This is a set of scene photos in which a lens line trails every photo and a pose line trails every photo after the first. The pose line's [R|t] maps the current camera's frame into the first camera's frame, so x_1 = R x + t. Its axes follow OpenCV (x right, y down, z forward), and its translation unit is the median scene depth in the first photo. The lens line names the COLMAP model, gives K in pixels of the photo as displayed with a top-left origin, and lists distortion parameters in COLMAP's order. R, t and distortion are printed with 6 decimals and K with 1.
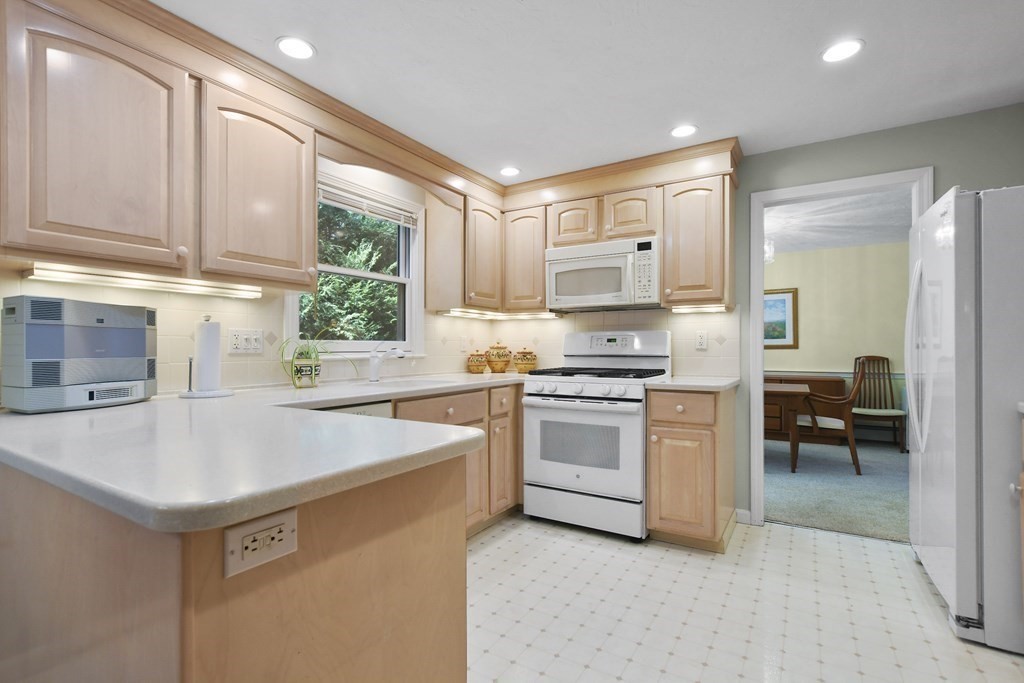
lens RADIAL K [[482.1, 0, 508.6], [0, 482.1, 346.4], [0, 0, 1]] dist [-0.003642, 0.000795]
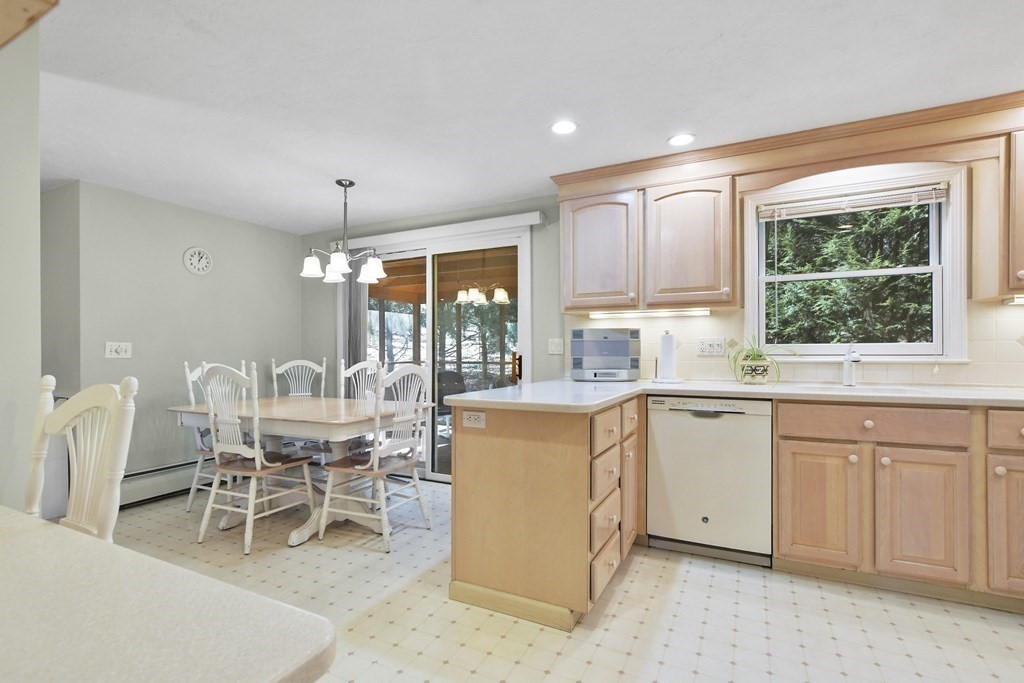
lens RADIAL K [[482.1, 0, 508.5], [0, 482.1, 347.1], [0, 0, 1]] dist [-0.003642, 0.000795]
pose [[0.102939, -0.007738, -0.994658, 0.966781], [0.005010, 0.999961, -0.007261, -0.002262], [0.994675, -0.004235, 0.102974, 0.368675]]
